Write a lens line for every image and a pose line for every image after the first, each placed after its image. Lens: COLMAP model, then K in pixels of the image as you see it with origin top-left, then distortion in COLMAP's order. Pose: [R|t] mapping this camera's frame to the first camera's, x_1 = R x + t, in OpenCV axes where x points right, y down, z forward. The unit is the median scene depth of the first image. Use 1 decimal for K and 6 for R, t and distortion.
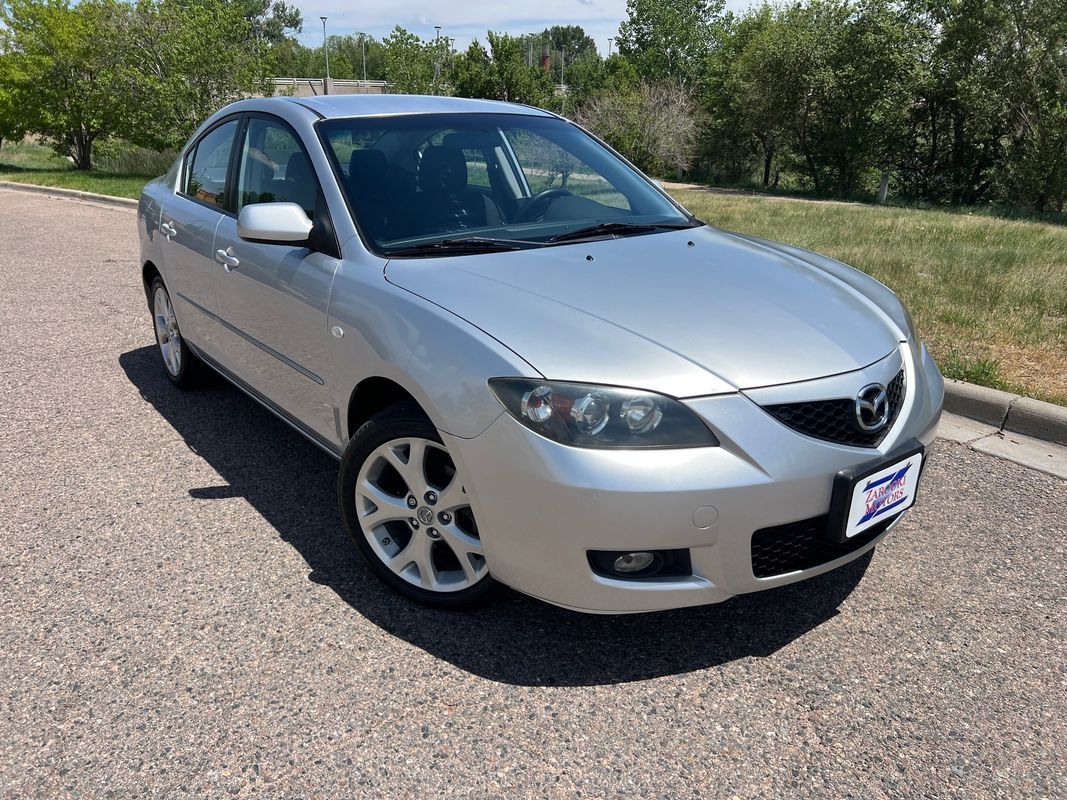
lens RADIAL K [[787.1, 0, 535.2], [0, 787.1, 433.9], [0, 0, 1]] dist [0.042741, -0.043336]
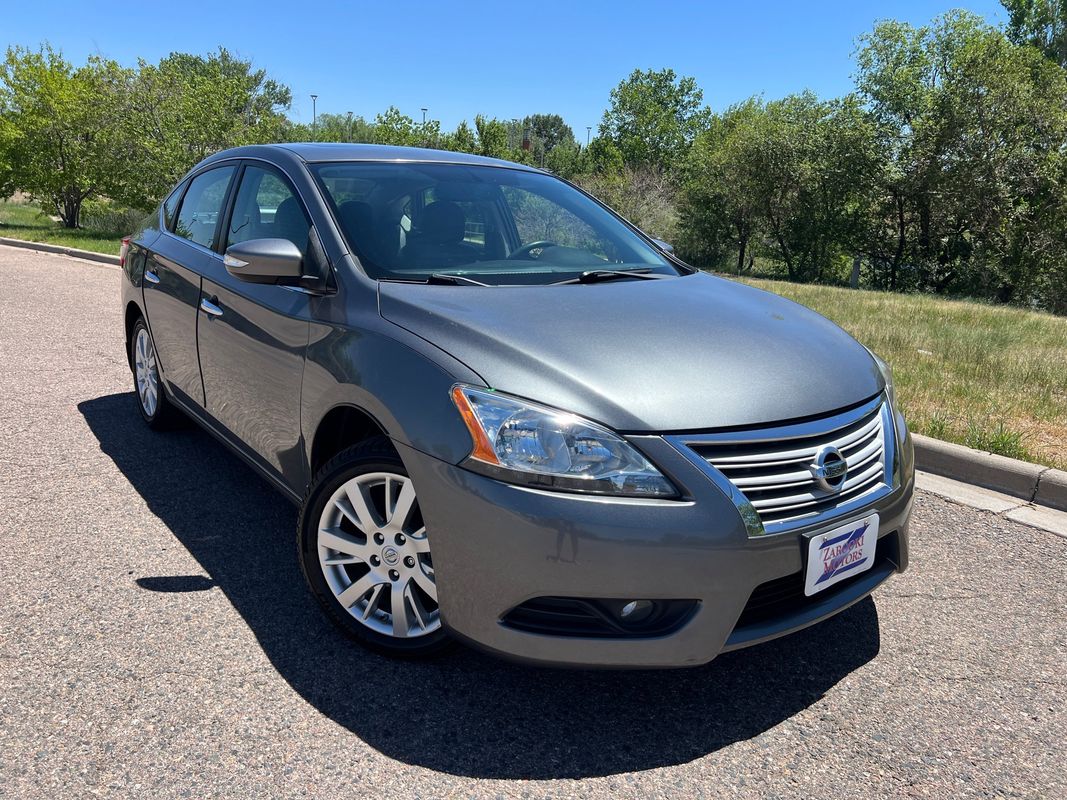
lens RADIAL K [[787.1, 0, 535.2], [0, 787.1, 433.9], [0, 0, 1]] dist [0.042741, -0.043336]
pose [[0.998940, 0.028447, 0.036183, -0.104028], [-0.025037, 0.995496, -0.091442, 0.024748], [-0.038621, 0.090439, 0.995153, 0.033126]]
